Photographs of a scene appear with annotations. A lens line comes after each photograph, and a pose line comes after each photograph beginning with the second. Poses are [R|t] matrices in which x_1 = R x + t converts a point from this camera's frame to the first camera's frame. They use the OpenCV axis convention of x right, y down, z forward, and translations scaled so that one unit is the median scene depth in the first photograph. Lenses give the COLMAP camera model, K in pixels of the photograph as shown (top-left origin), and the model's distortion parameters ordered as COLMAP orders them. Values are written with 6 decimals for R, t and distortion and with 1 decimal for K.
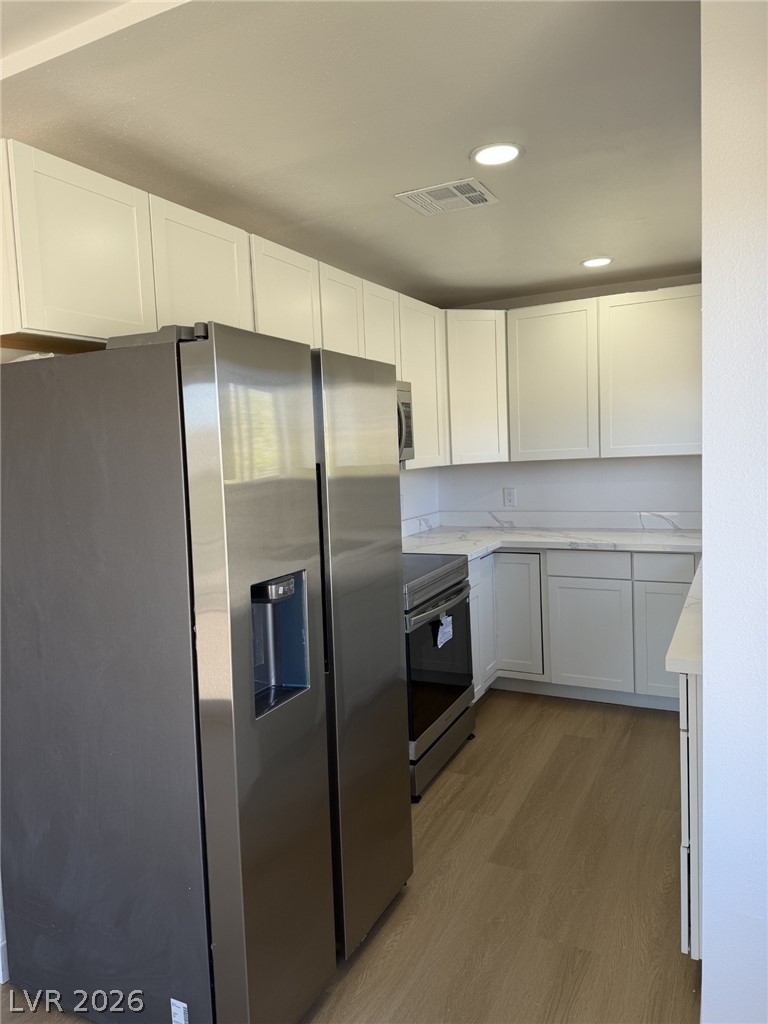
lens RADIAL K [[702.8, 0, 389.5], [0, 702.8, 510.6], [0, 0, 1]] dist [0.123595, -0.181310]
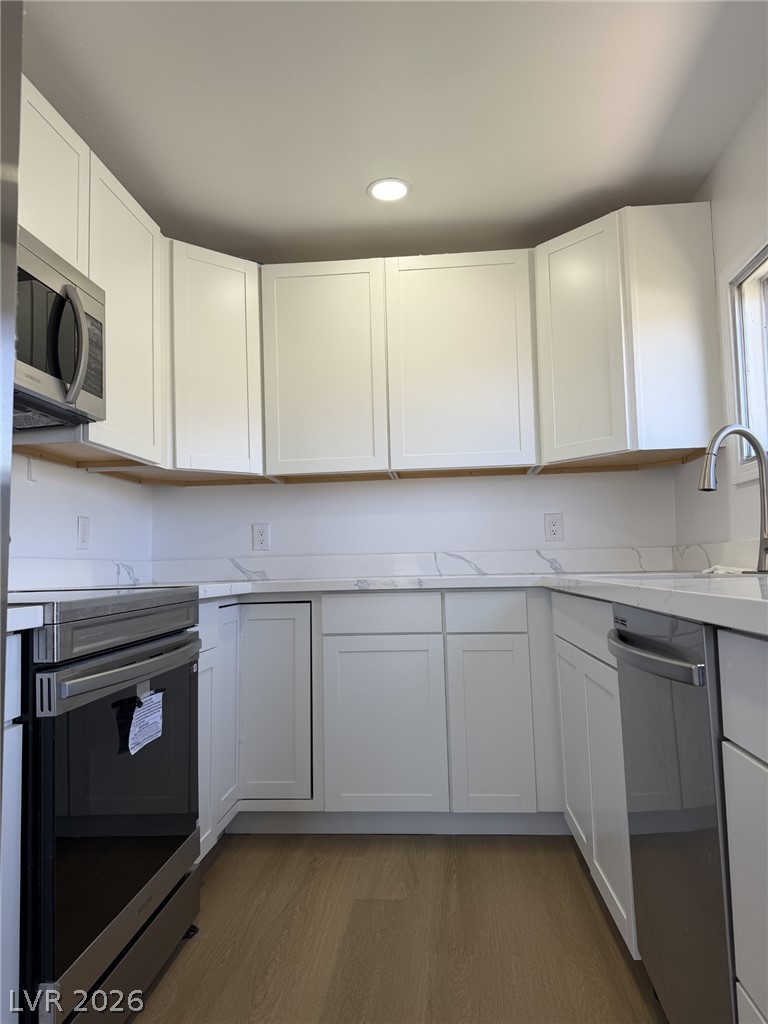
lens RADIAL K [[702.8, 0, 389.5], [0, 702.8, 510.6], [0, 0, 1]] dist [0.123595, -0.181310]
pose [[0.930032, 0.047897, 0.364343, 0.038996], [0.018547, 0.984087, -0.176715, 0.097342], [-0.367009, 0.171108, 0.914345, 0.369831]]
